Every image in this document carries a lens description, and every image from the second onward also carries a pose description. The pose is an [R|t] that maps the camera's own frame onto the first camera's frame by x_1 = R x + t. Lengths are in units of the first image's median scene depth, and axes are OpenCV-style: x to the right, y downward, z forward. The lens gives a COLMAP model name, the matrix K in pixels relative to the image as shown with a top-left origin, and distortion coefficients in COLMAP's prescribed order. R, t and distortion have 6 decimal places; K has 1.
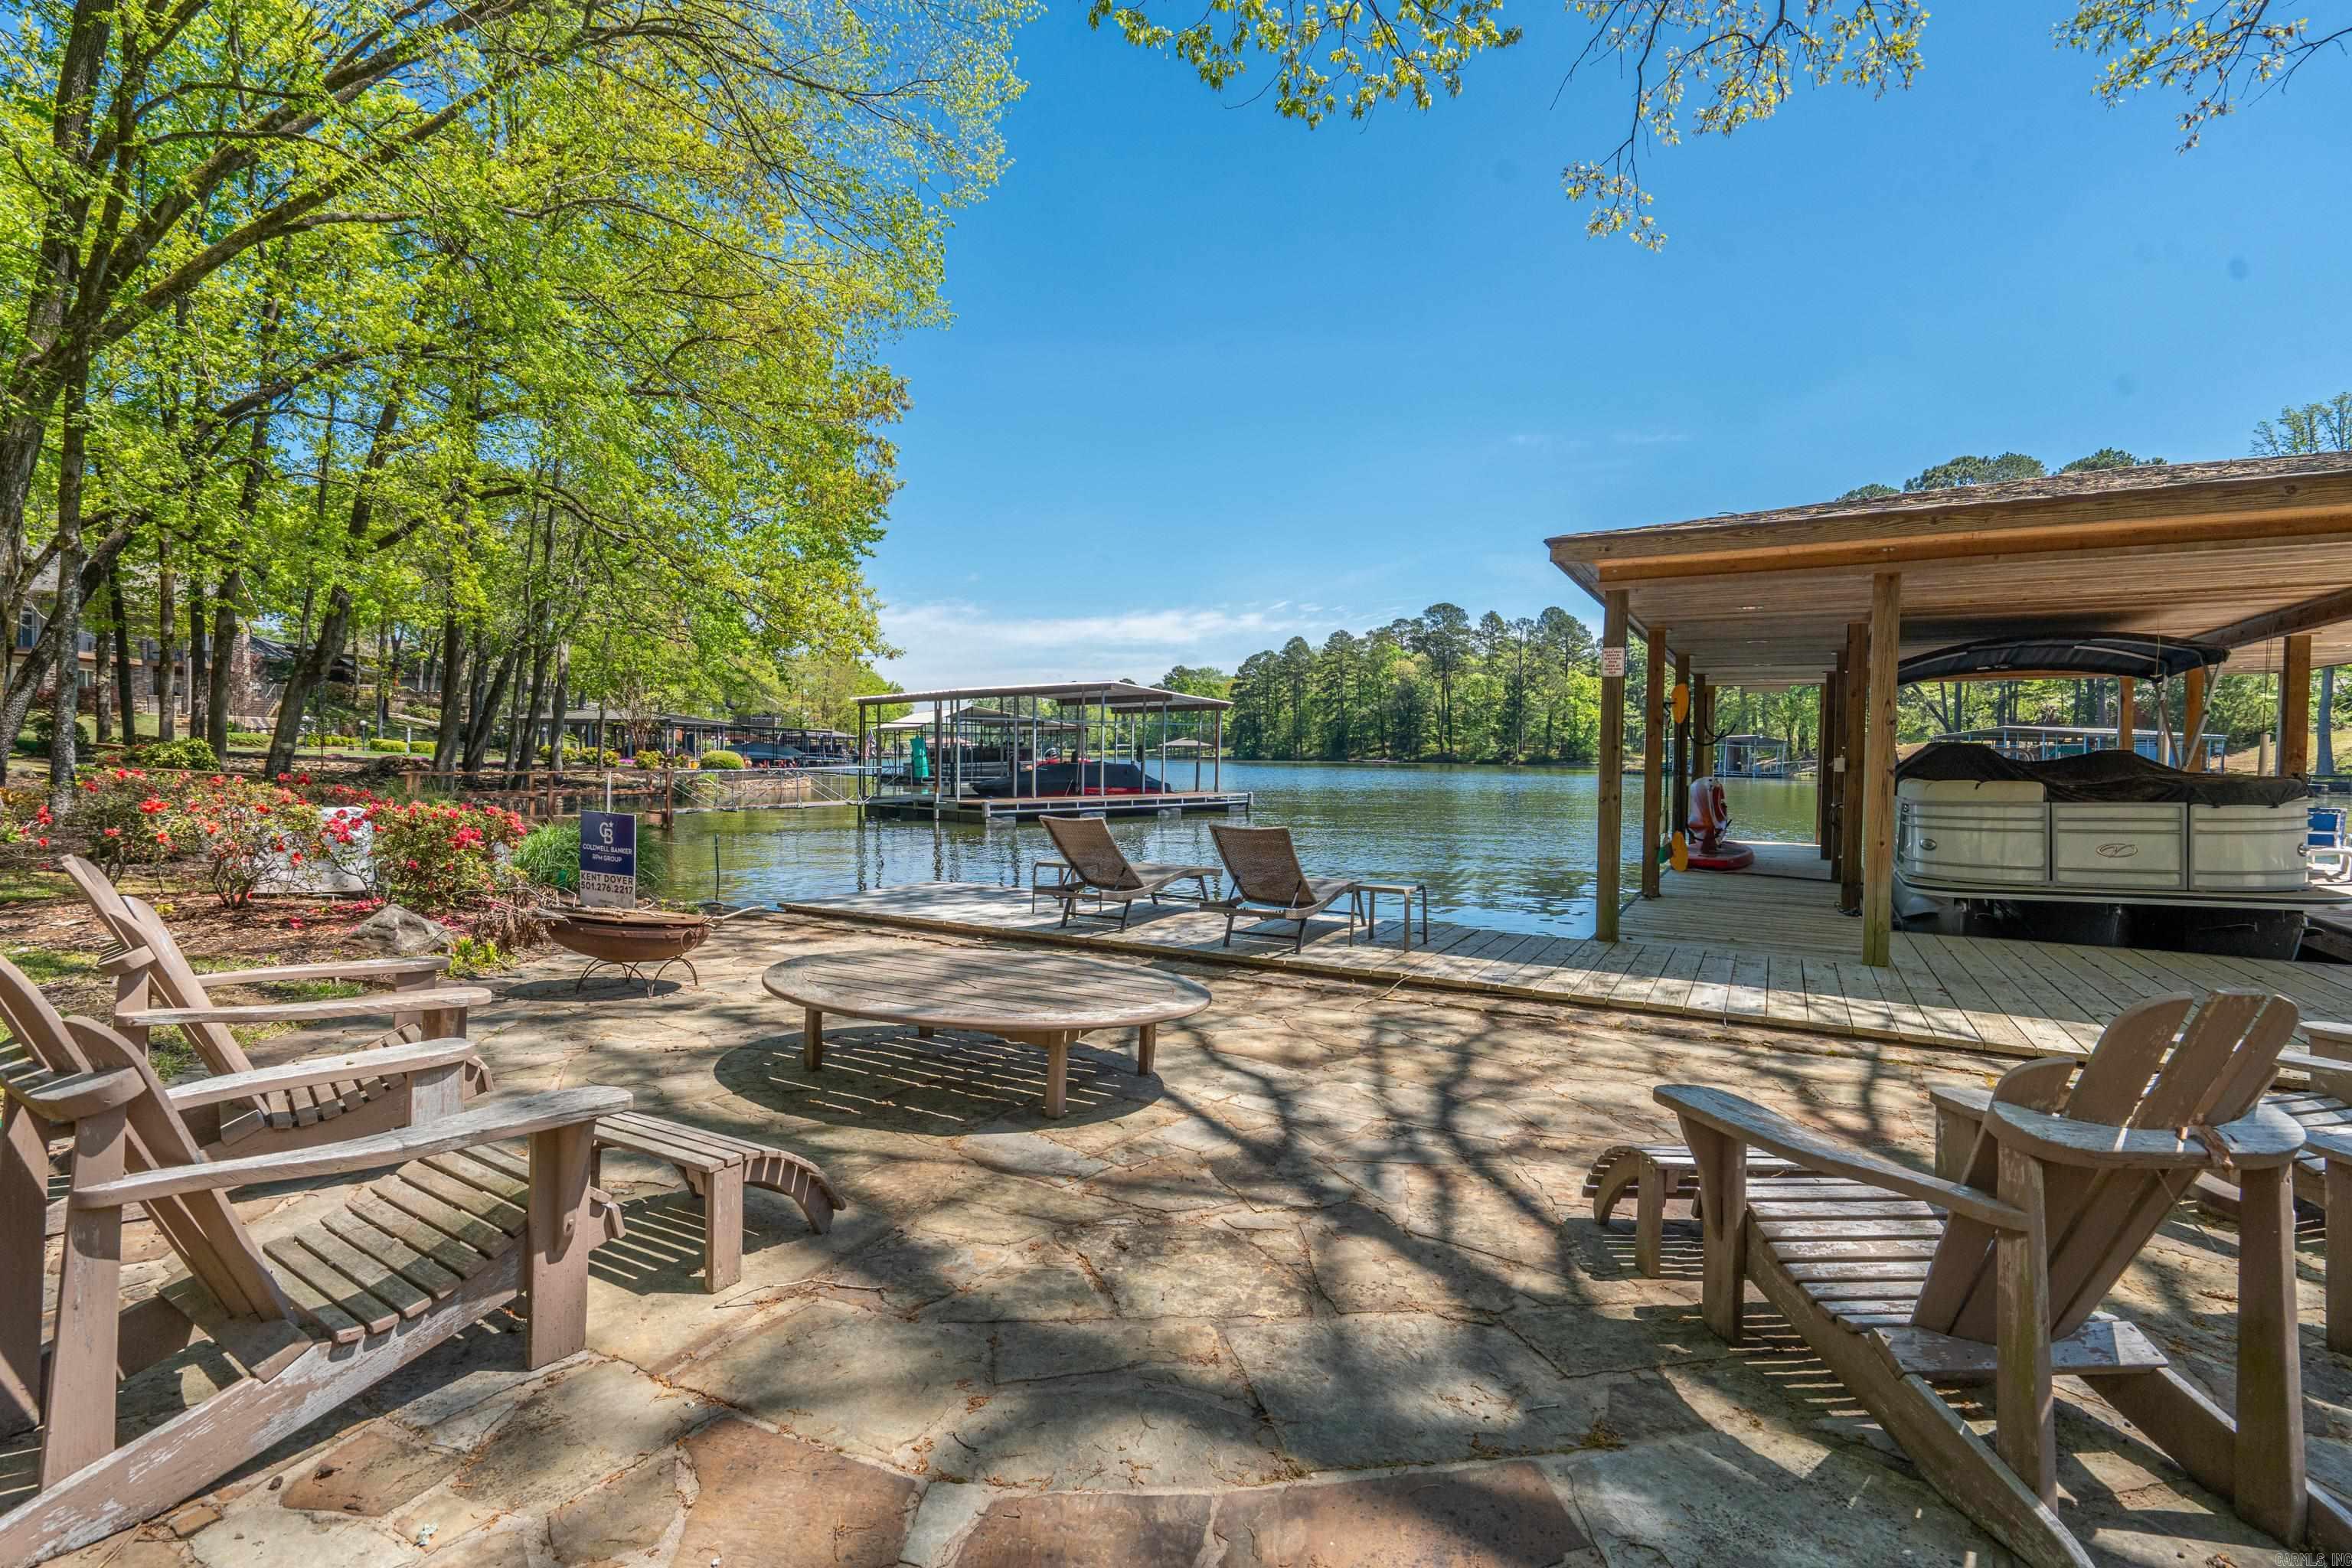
lens RADIAL K [[1078.3, 0, 1176.0], [0, 1078.3, 784.0], [0, 0, 1]] dist [-0.000503, -0.000345]
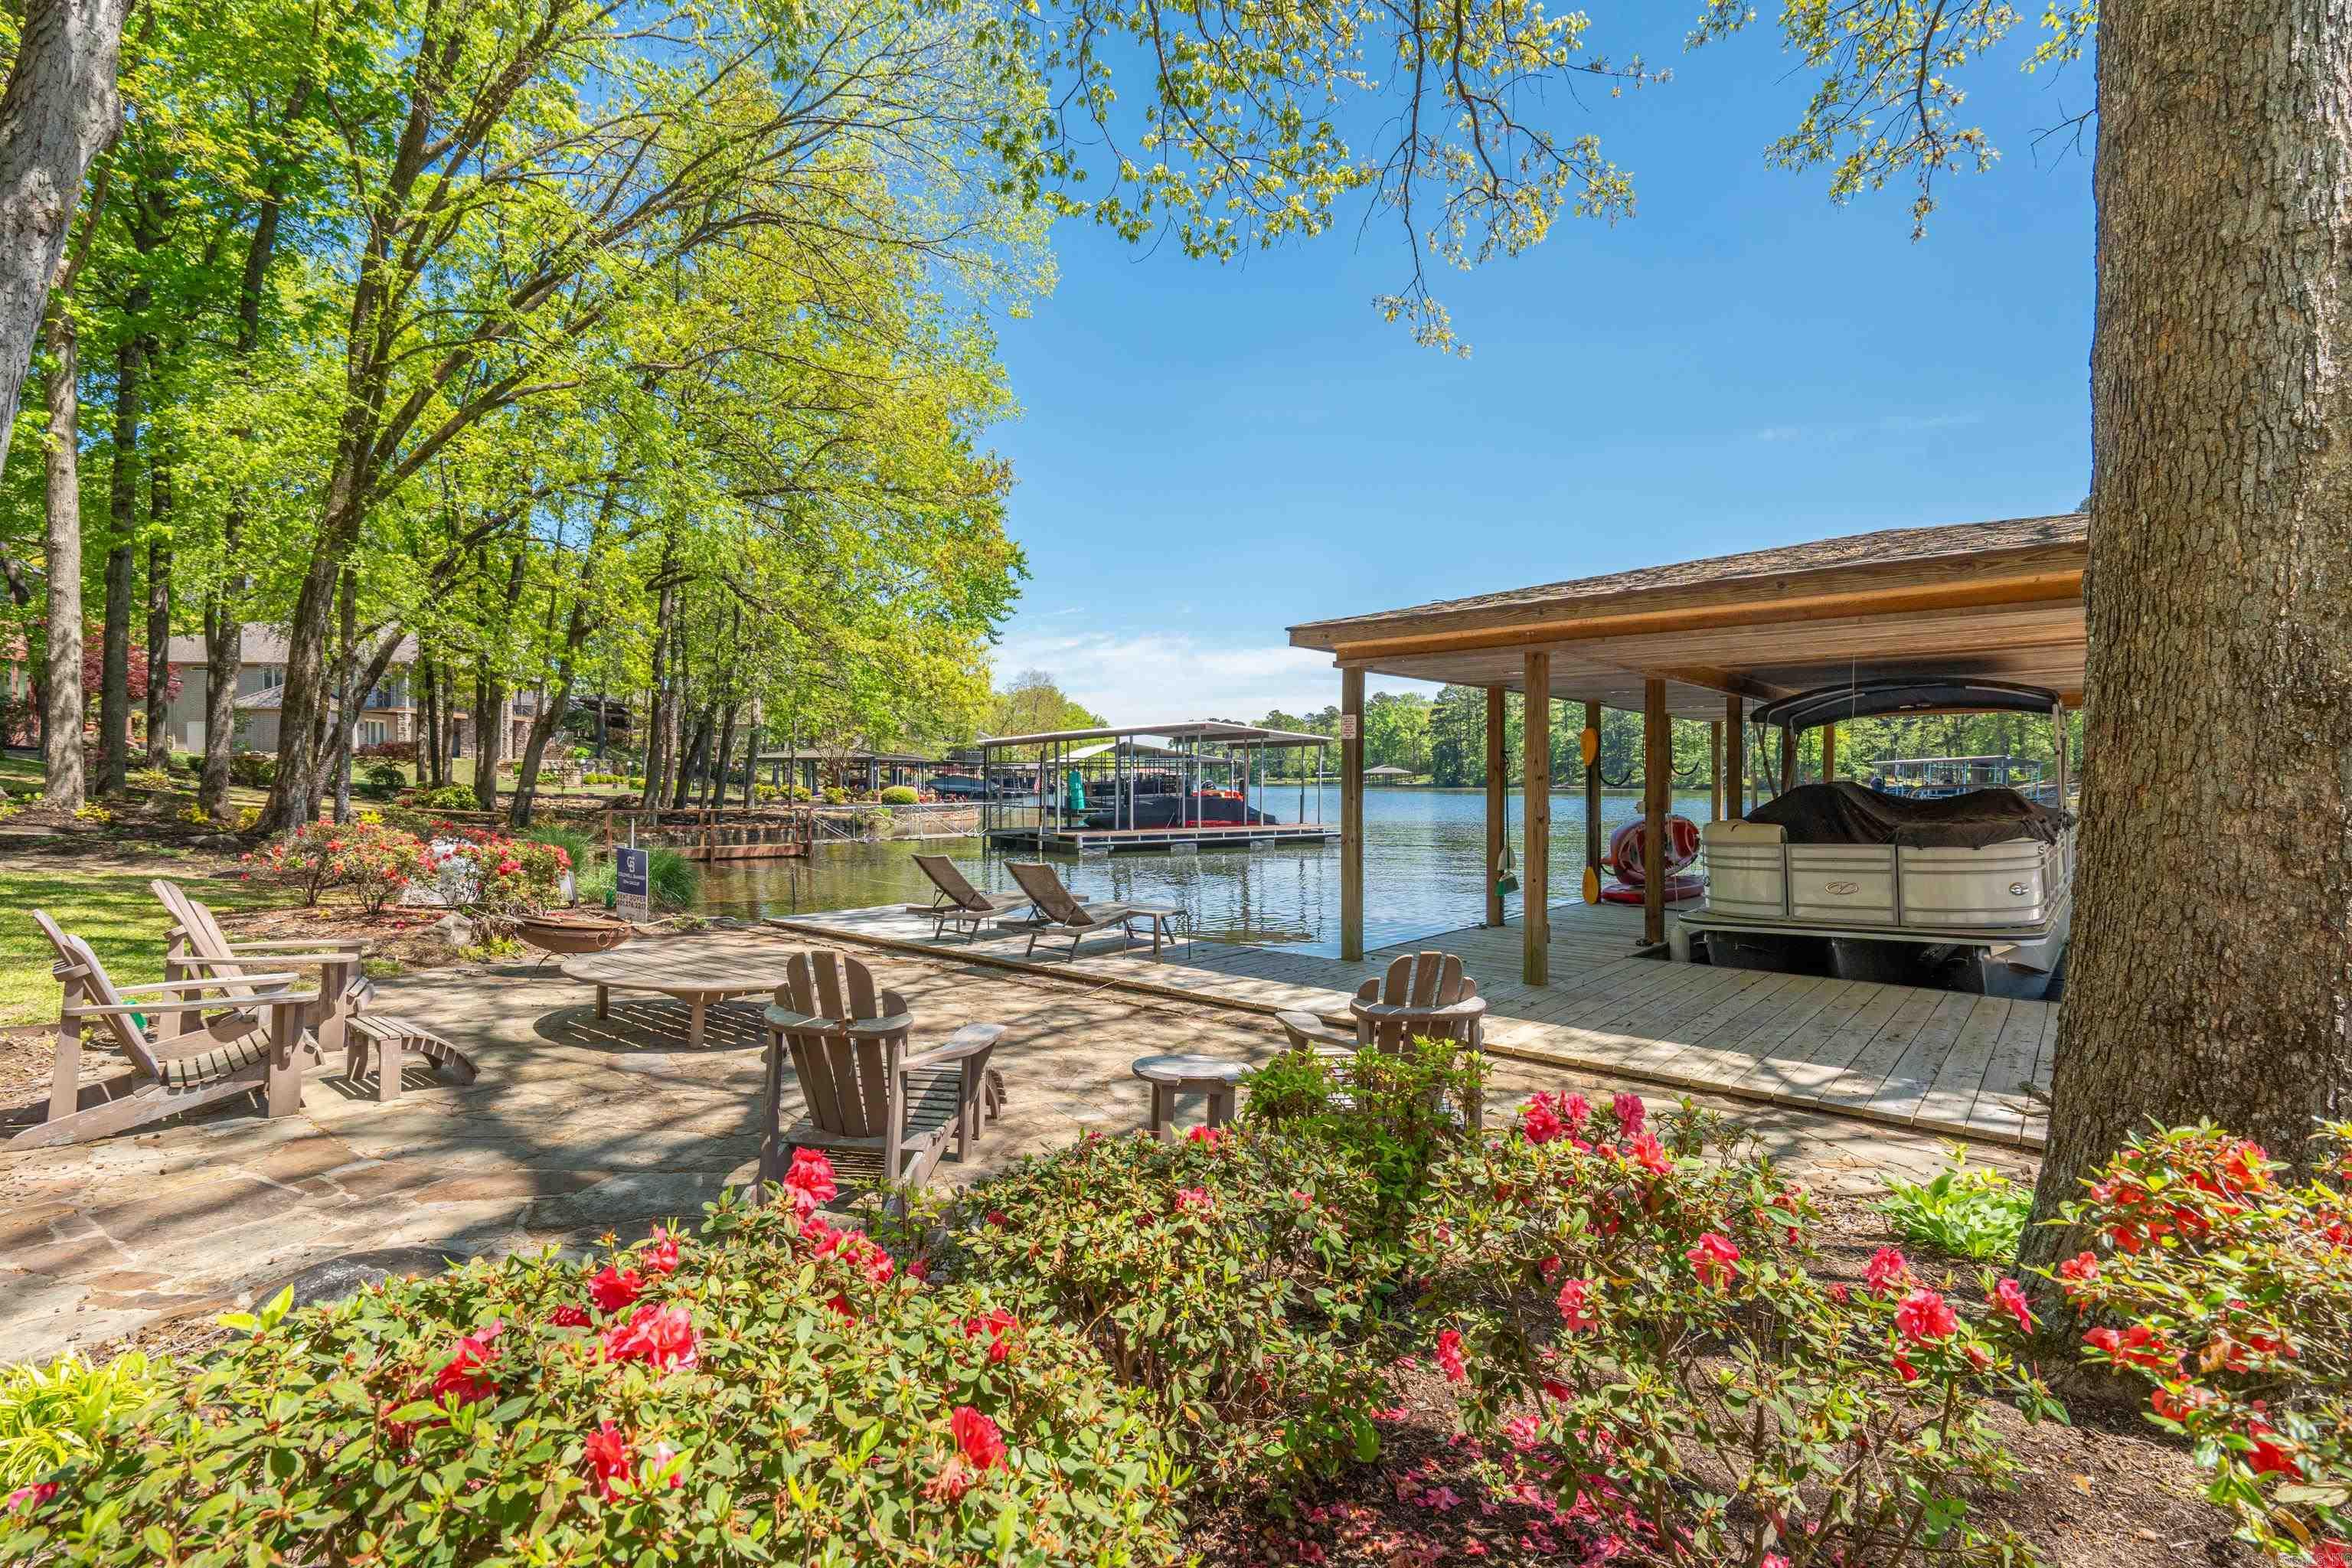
lens RADIAL K [[1080.4, 0, 1164.5], [0, 1080.4, 780.2], [0, 0, 1]] dist [-0.002269, -0.000571]
pose [[0.978900, -0.010345, -0.204078, 0.105414], [0.004364, 0.999548, -0.029736, -0.004346], [0.204294, 0.028218, 0.978503, -0.050742]]
